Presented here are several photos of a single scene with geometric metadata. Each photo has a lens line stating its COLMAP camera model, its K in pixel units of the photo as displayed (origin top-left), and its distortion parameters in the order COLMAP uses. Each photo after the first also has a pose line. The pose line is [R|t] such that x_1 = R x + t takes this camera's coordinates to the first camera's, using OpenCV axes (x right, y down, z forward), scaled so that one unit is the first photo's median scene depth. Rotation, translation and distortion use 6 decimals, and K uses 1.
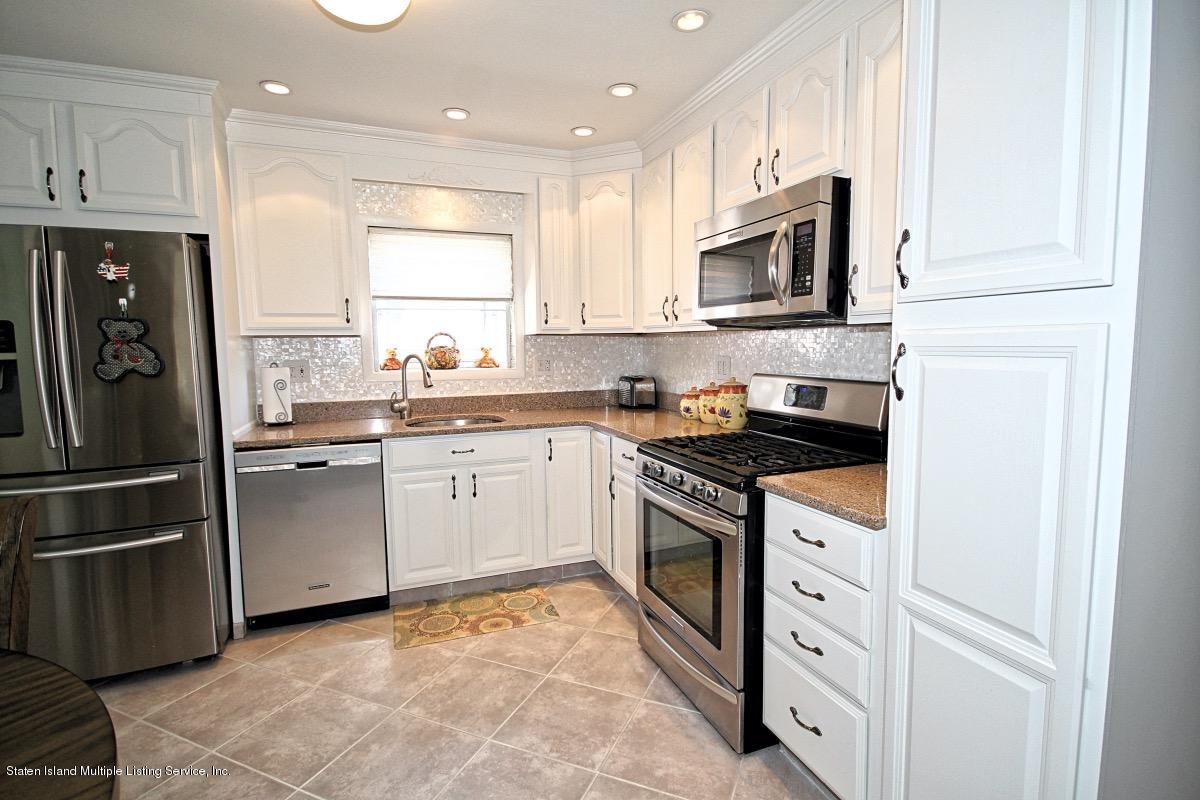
lens RADIAL K [[565.7, 0, 600.9], [0, 565.7, 394.0], [0, 0, 1]] dist [0.000996, -0.003441]
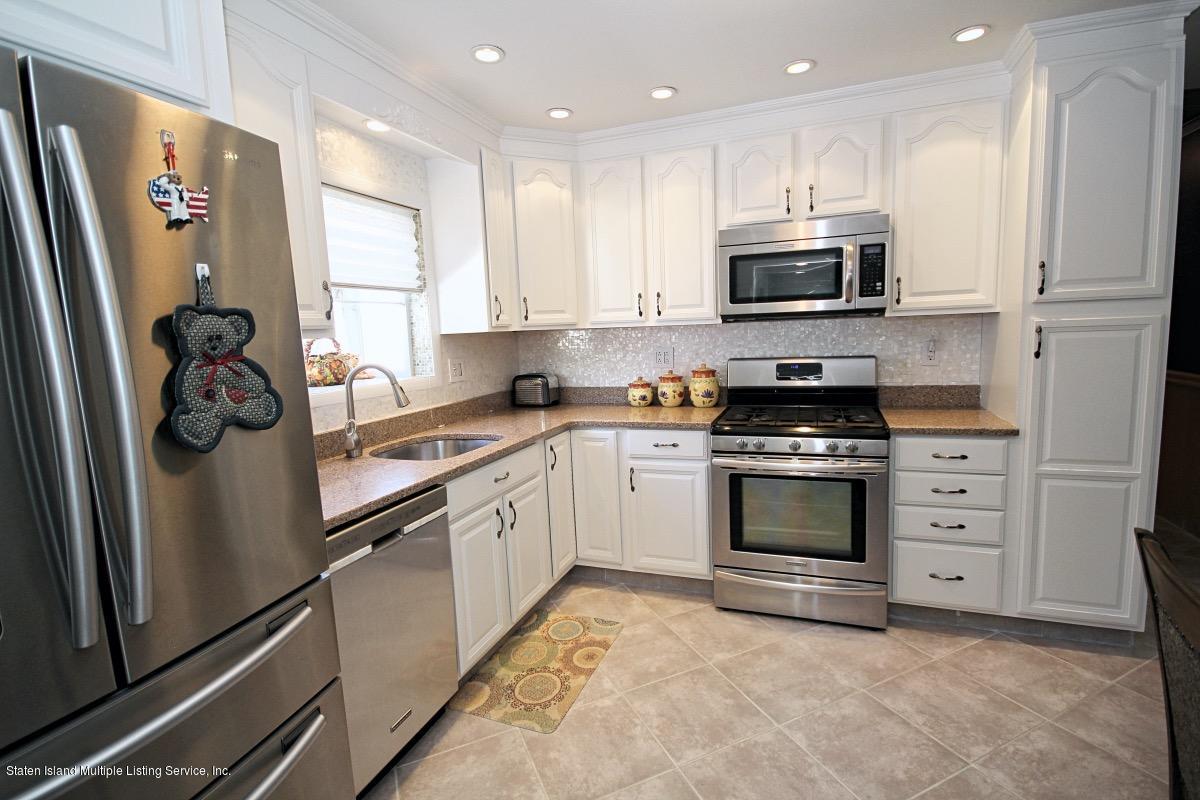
lens RADIAL K [[565.7, 0, 565.7], [0, 565.7, 396.1], [0, 0, 1]] dist [0.000996, -0.003441]
pose [[0.679293, -0.102886, 0.726619, -0.800225], [0.099163, 0.993911, 0.048030, -0.045937], [-0.727136, 0.039427, 0.685360, 0.392842]]
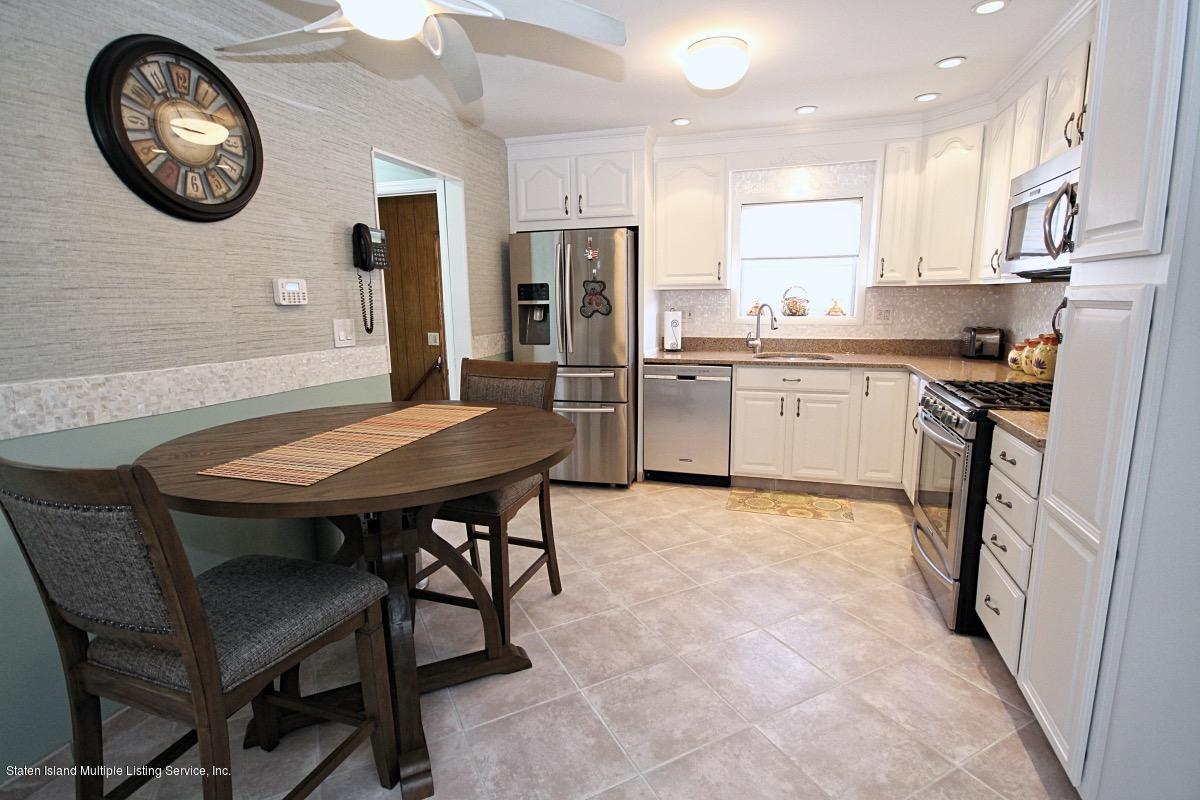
lens RADIAL K [[565.7, 0, 599.1], [0, 565.7, 391.7], [0, 0, 1]] dist [0.000996, -0.003441]
pose [[0.764704, 0.108052, -0.635258, 0.253265], [-0.054073, 0.993124, 0.103831, 0.019217], [0.642109, -0.045050, 0.765288, -0.277142]]
